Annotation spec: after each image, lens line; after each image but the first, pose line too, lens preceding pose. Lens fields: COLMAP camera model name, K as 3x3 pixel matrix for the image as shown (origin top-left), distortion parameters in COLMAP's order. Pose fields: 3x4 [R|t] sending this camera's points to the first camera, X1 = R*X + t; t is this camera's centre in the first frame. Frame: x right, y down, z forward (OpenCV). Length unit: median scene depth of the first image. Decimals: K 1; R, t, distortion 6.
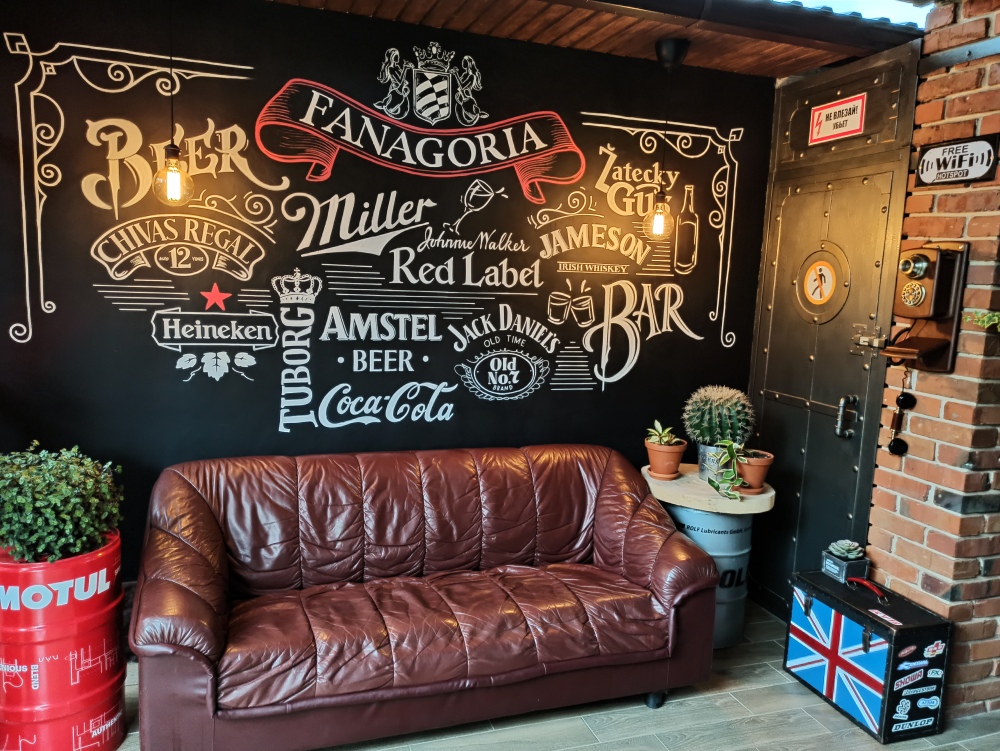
lens RADIAL K [[747.8, 0, 500.0], [0, 747.8, 375.5], [0, 0, 1]] dist [0.002104, 0.001233]
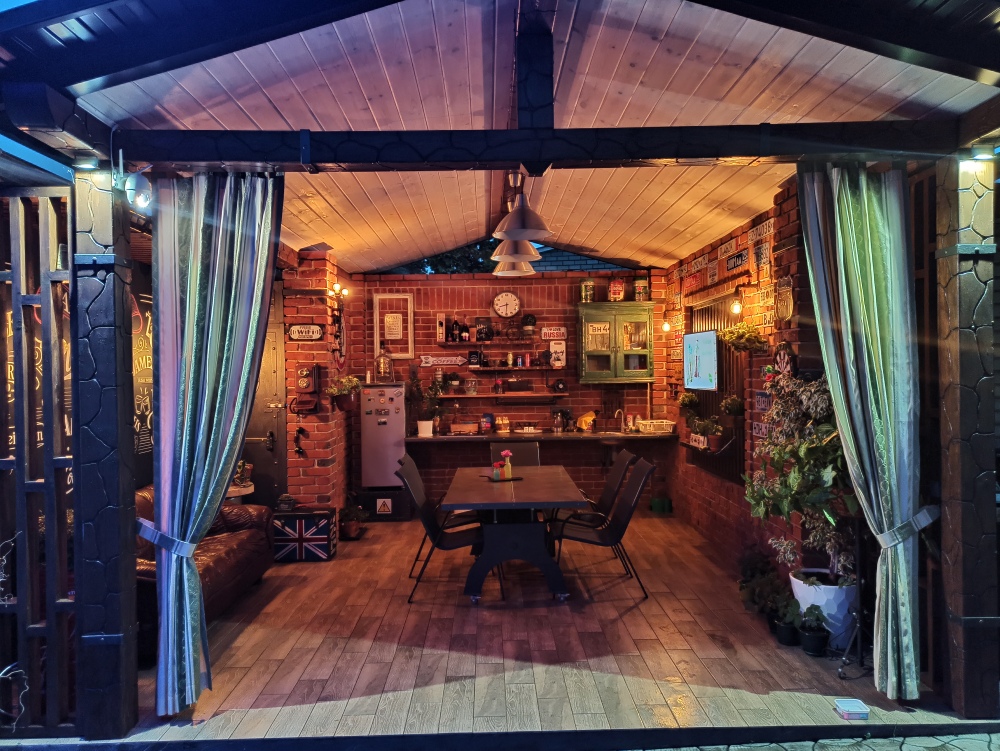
lens RADIAL K [[747.8, 0, 500.0], [0, 747.8, 375.5], [0, 0, 1]] dist [0.002104, 0.001233]
pose [[0.309689, -0.047349, 0.949658, -1.585466], [0.160097, 0.987097, -0.002993, -0.022382], [-0.937263, 0.152964, 0.313273, -0.395307]]
